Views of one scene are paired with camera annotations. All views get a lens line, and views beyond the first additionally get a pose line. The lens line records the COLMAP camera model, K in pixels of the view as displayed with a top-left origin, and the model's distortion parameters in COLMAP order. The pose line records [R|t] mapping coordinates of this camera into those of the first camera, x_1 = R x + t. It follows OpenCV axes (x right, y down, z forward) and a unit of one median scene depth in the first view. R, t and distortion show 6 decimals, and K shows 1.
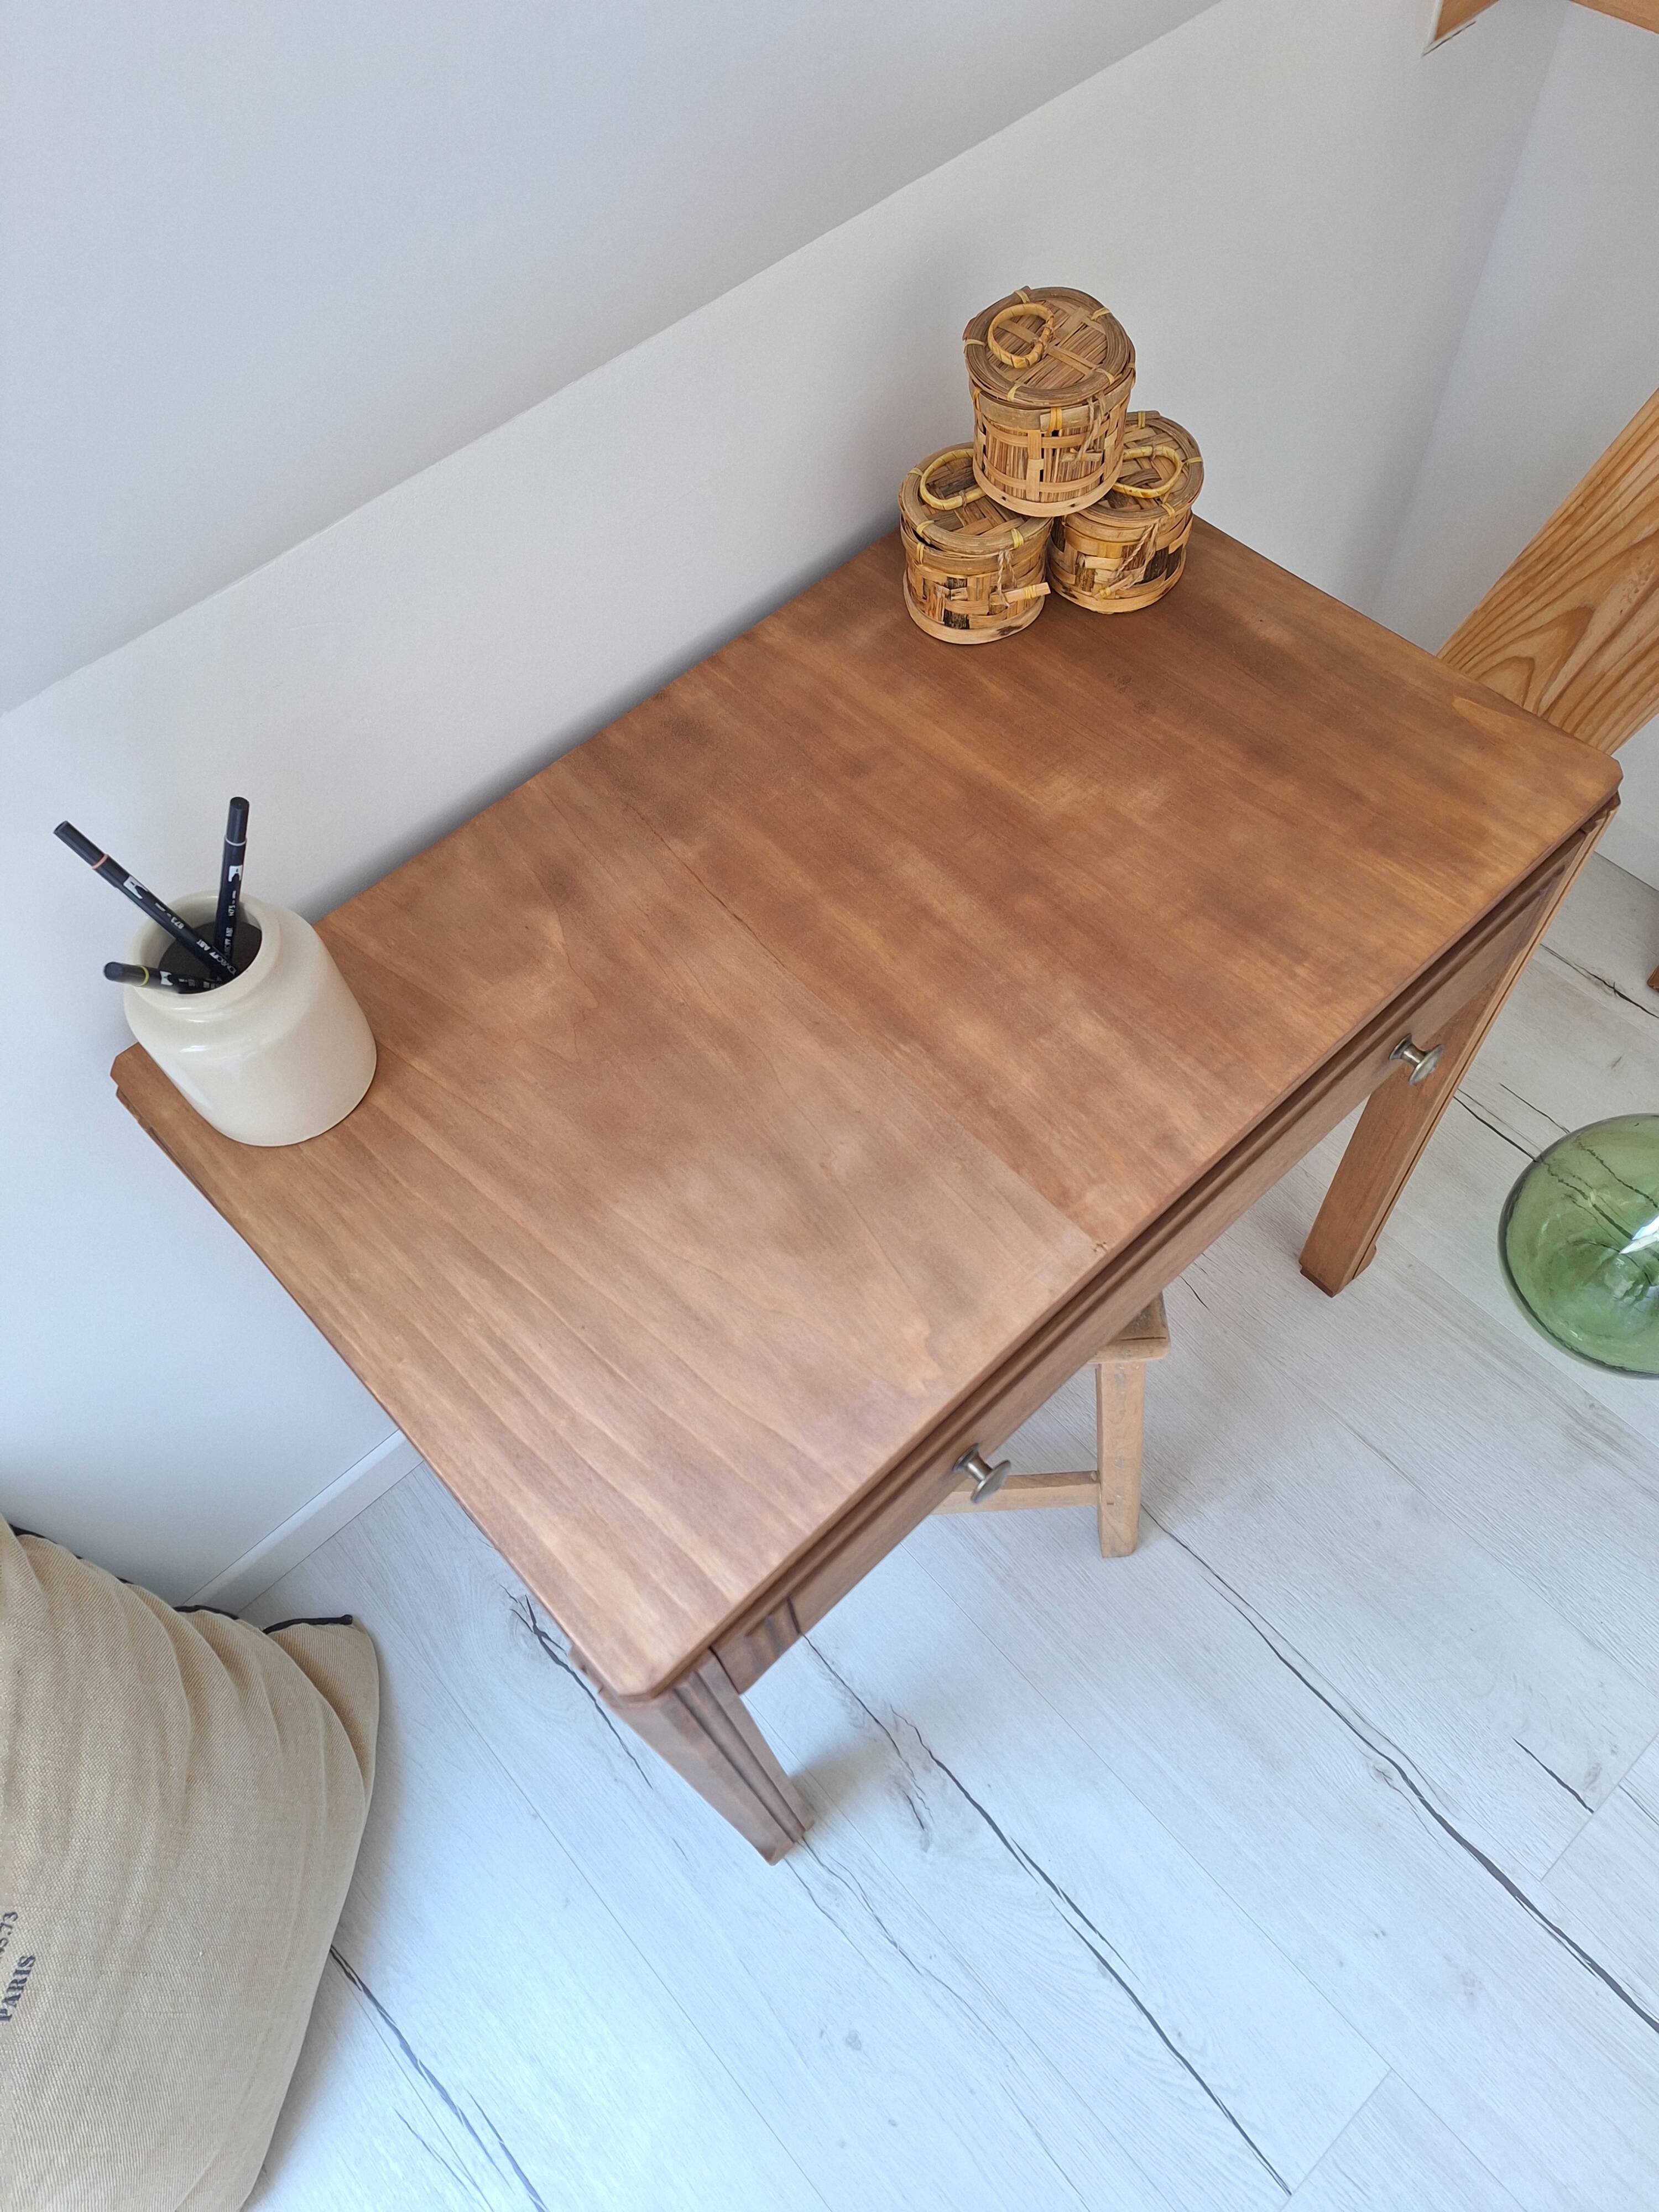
lens RADIAL K [[1543.4, 0, 832.3], [0, 1543.4, 1119.7], [0, 0, 1]] dist [0.054454, -0.051173]
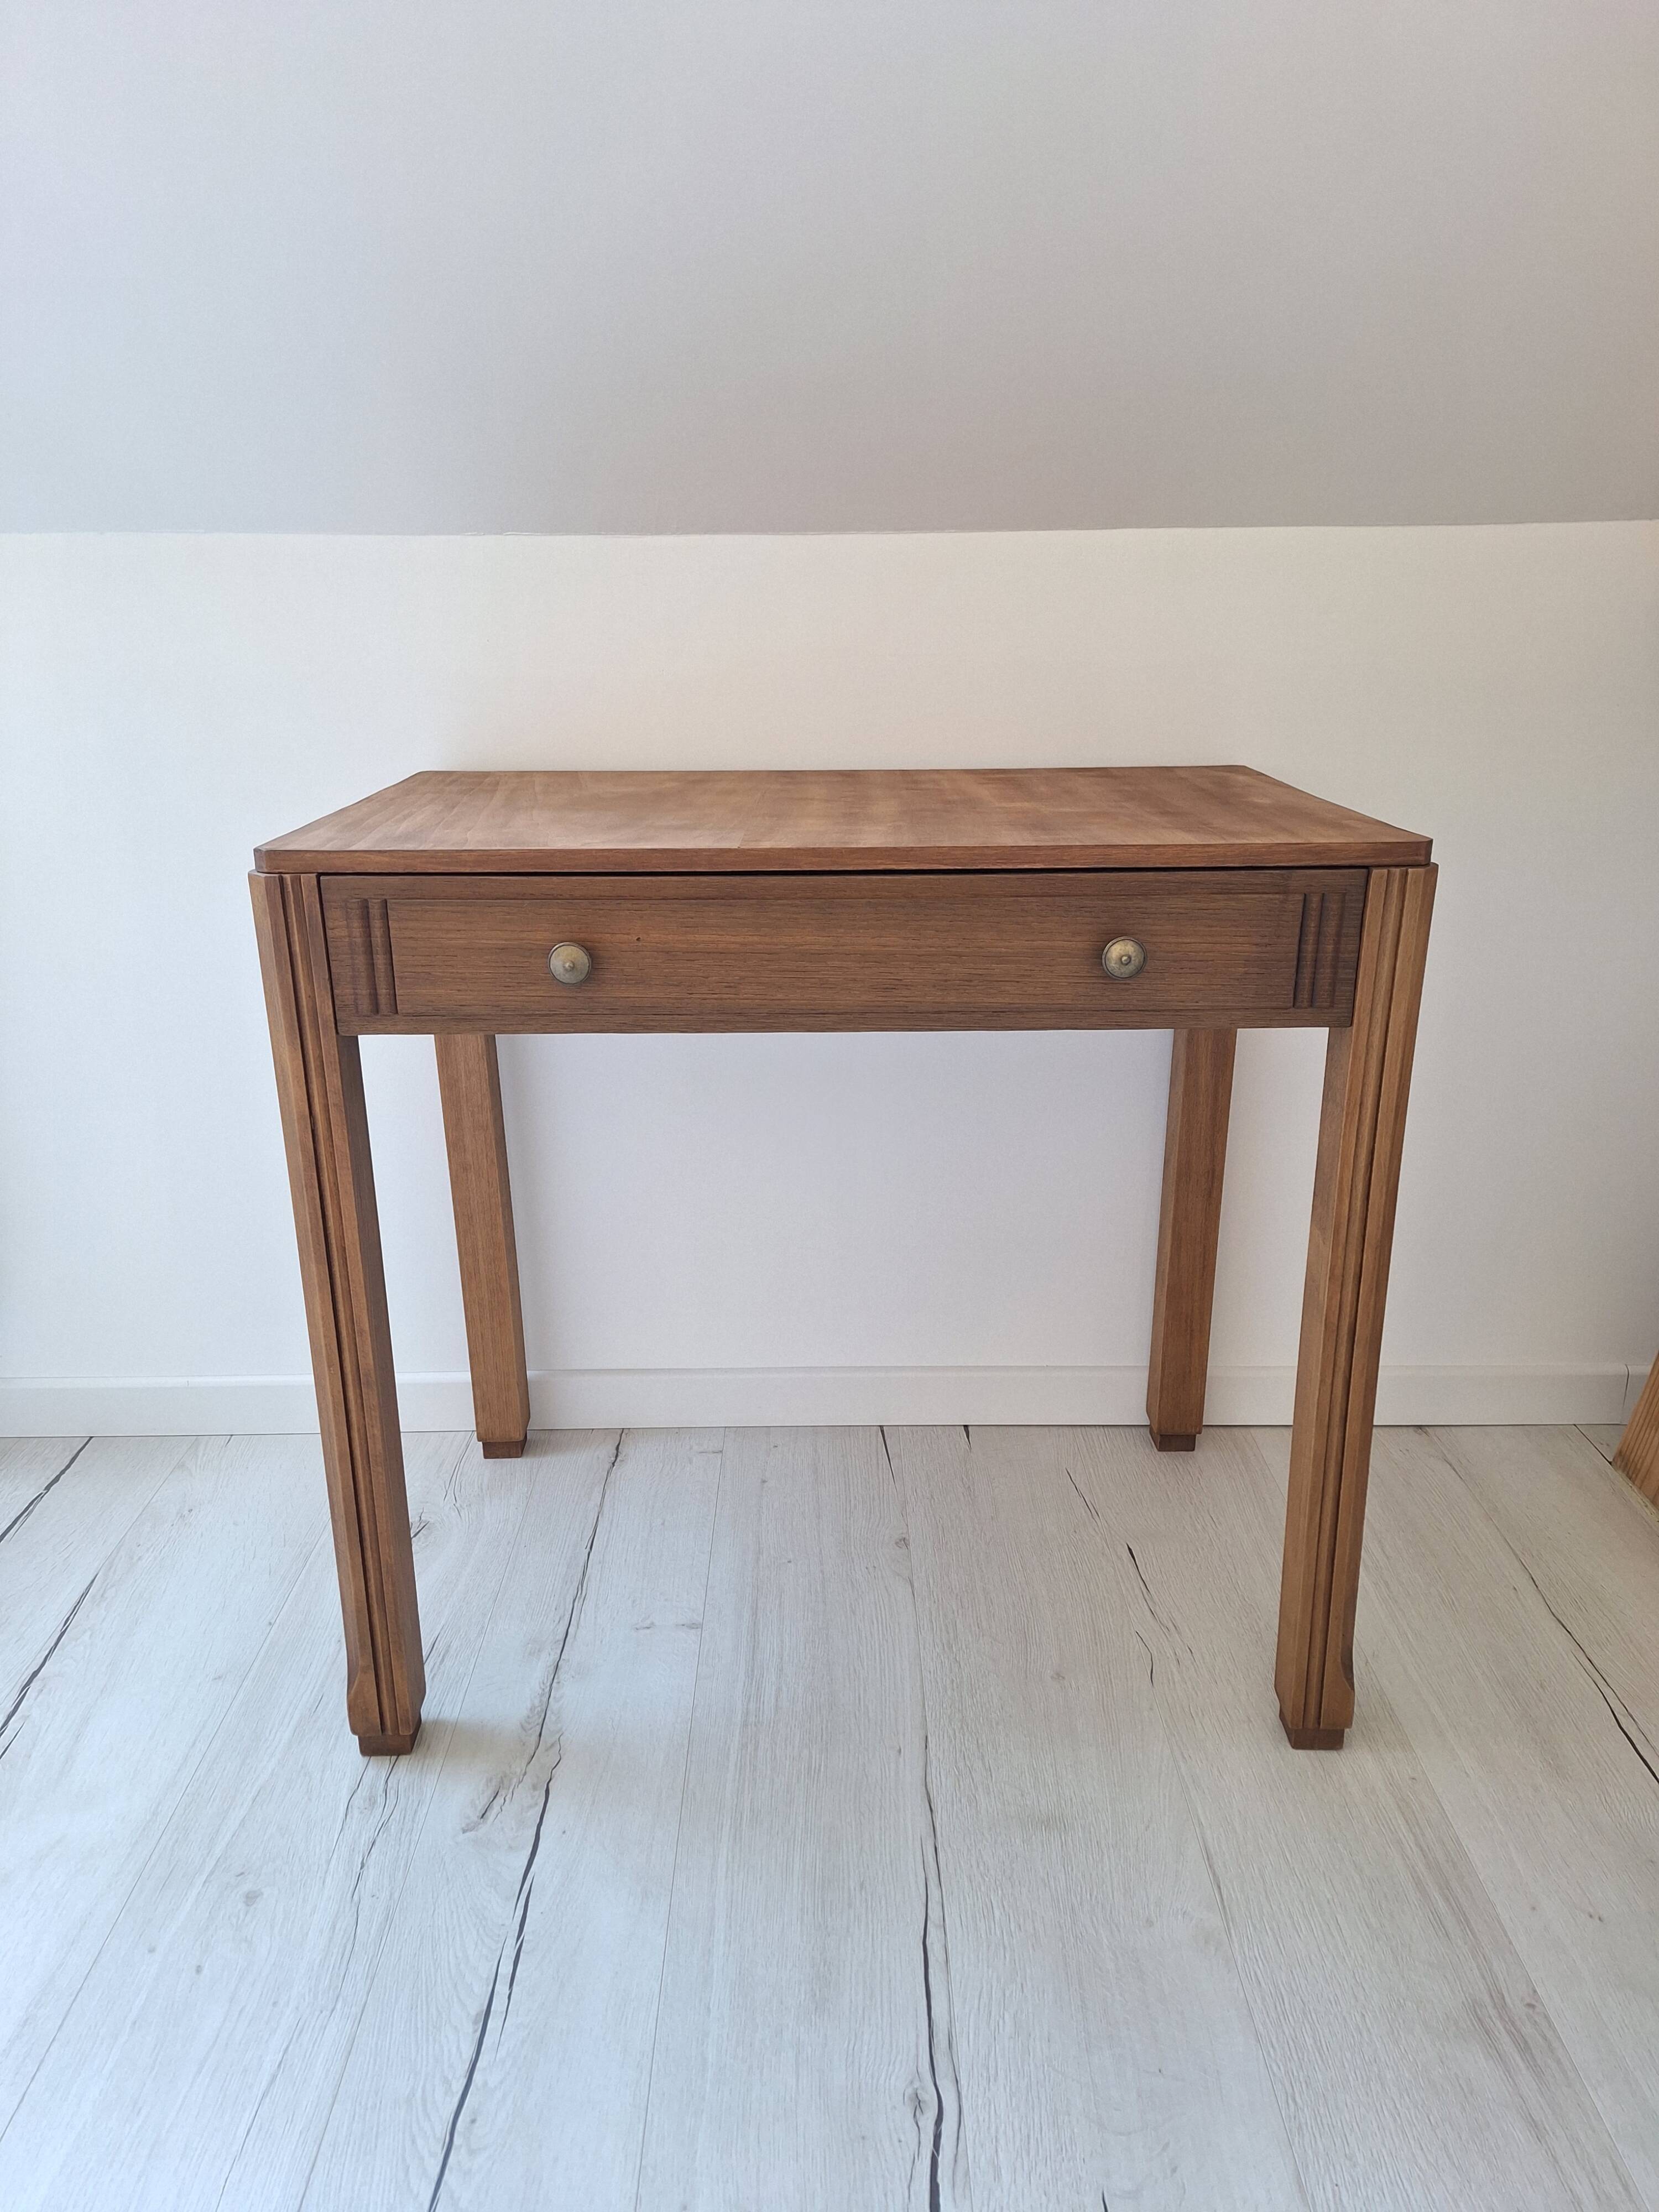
lens RADIAL K [[1543.4, 0, 823.5], [0, 1543.4, 1123.7], [0, 0, 1]] dist [0.054454, -0.051173]
pose [[0.737784, 0.264787, -0.620937, 0.681771], [-0.599268, 0.680340, -0.421918, 0.464740], [0.310730, 0.683393, 0.660622, 0.209800]]
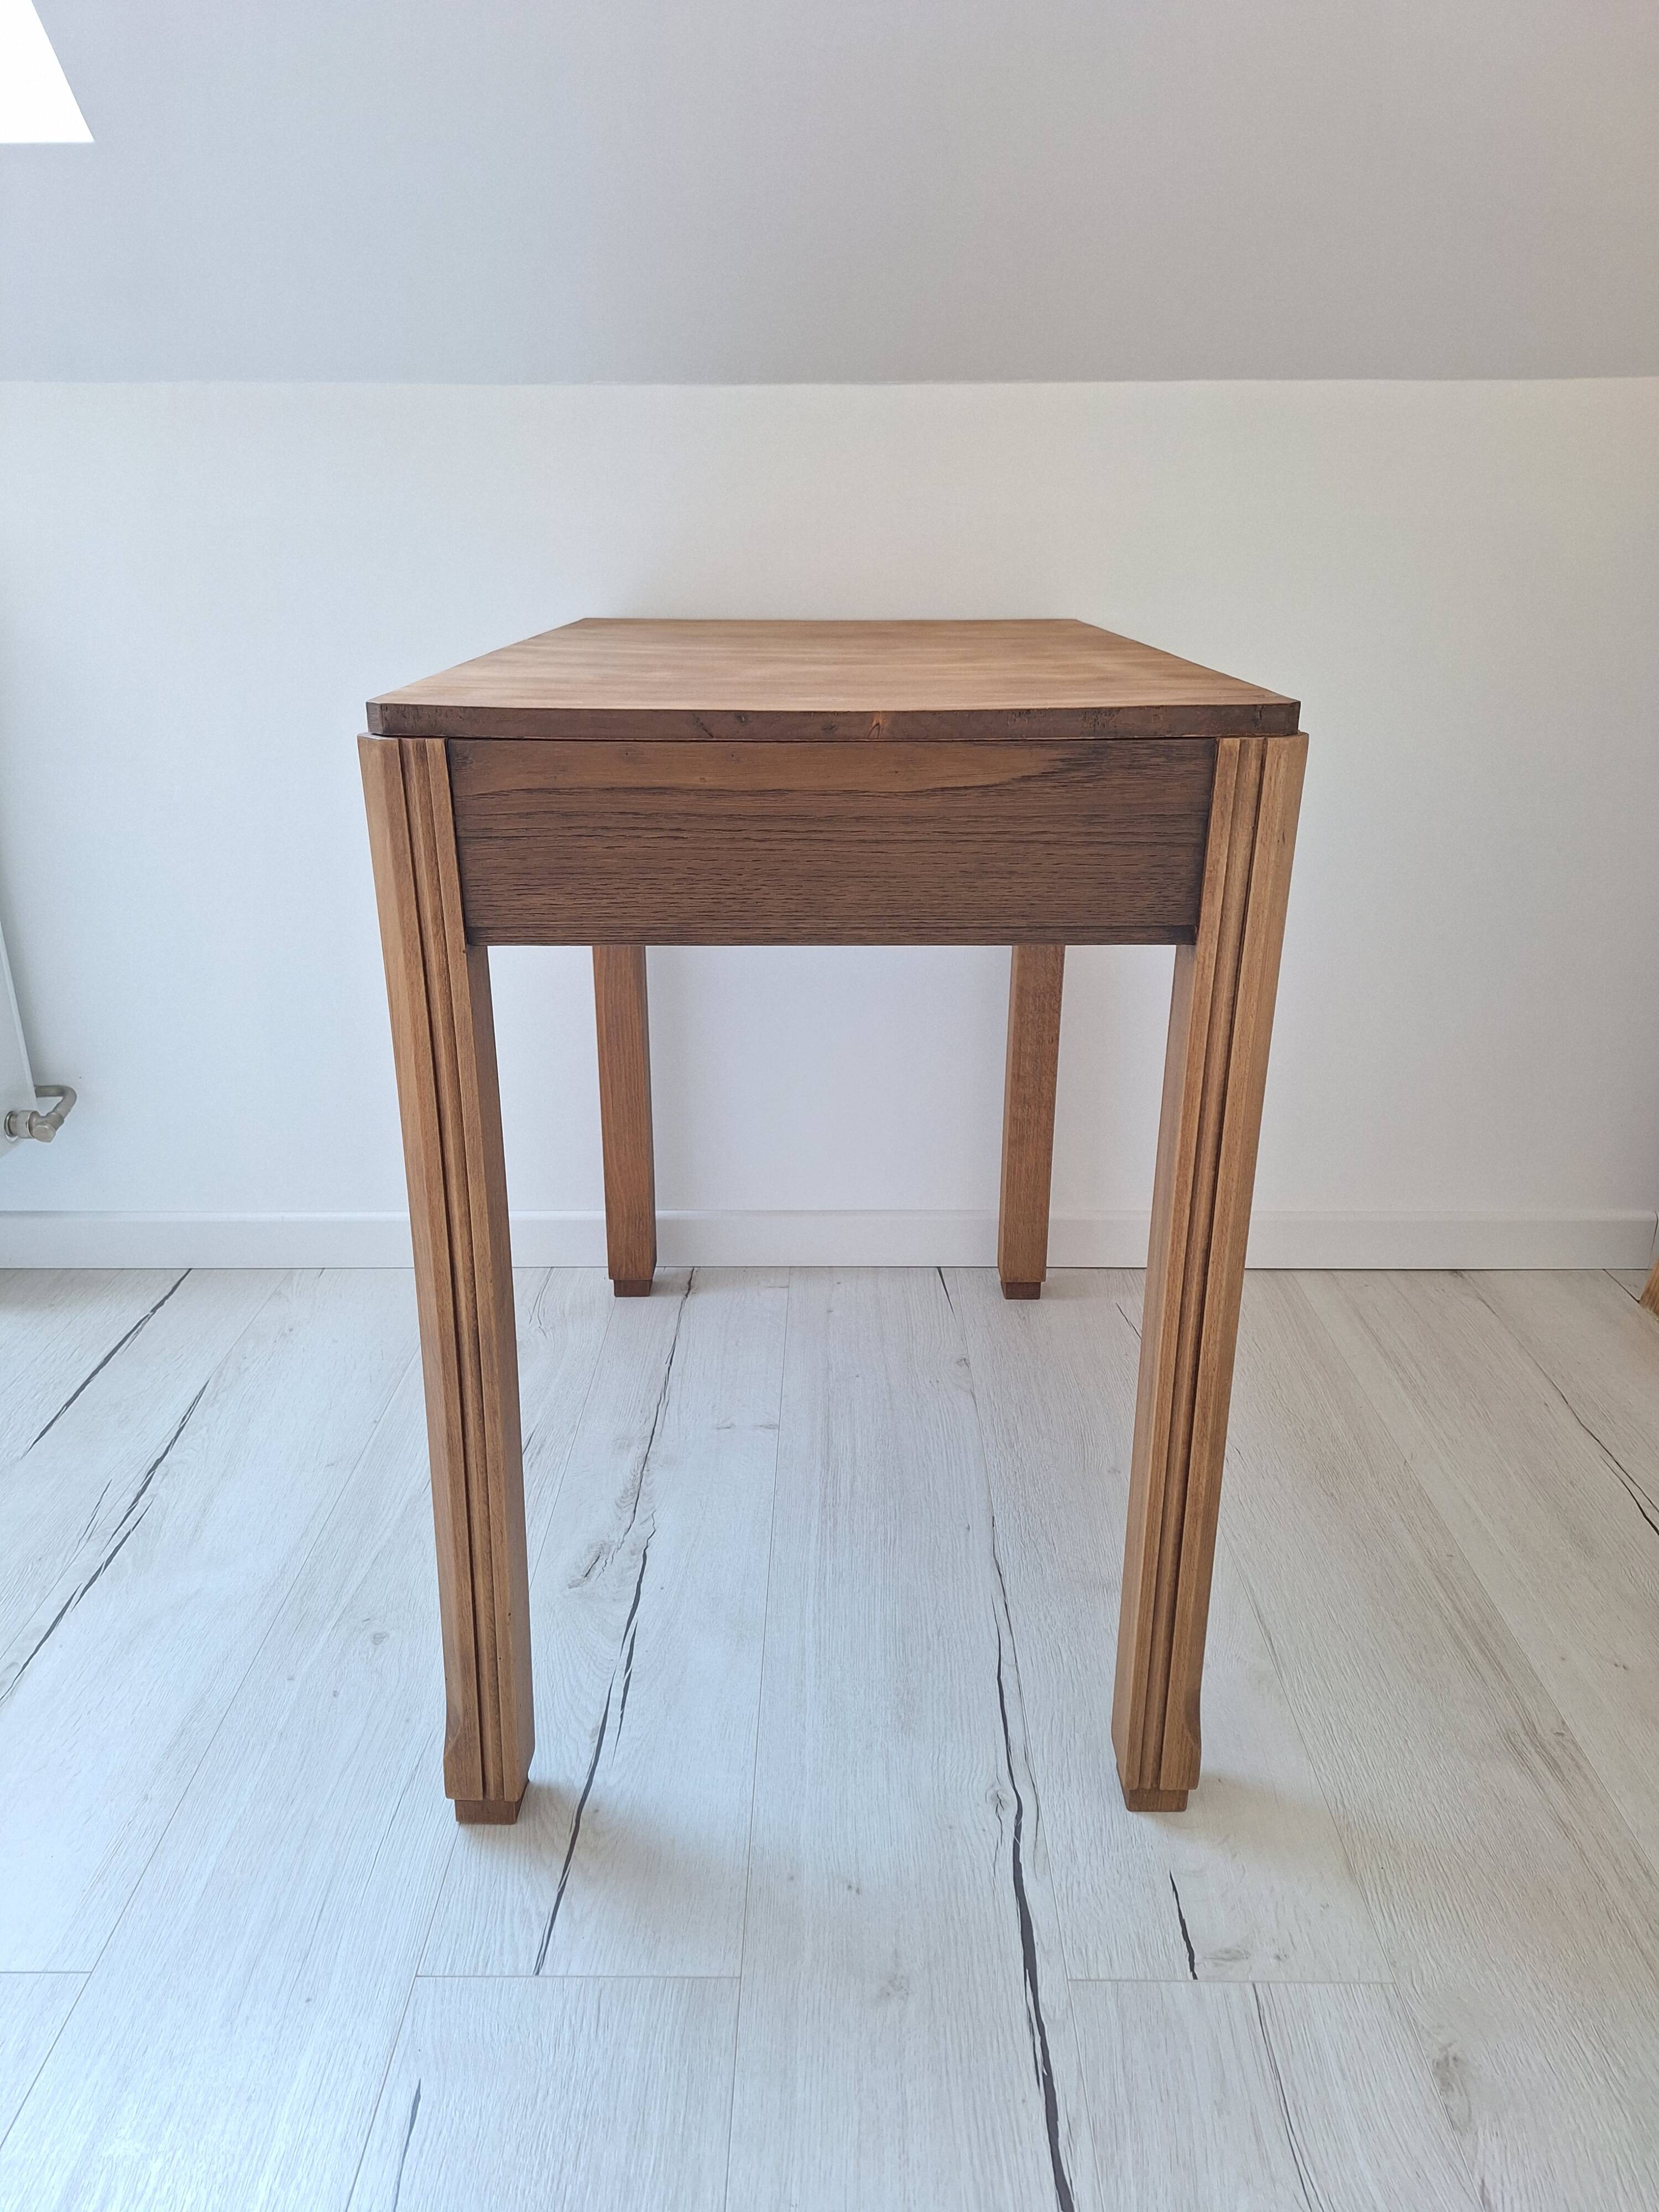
lens RADIAL K [[1543.4, 0, 828.1], [0, 1543.4, 1120.8], [0, 0, 1]] dist [0.054454, -0.051173]
pose [[0.731062, 0.290520, -0.617370, 0.711227], [-0.607279, 0.689552, -0.394626, 0.573237], [0.311062, 0.663412, 0.680533, 0.215087]]
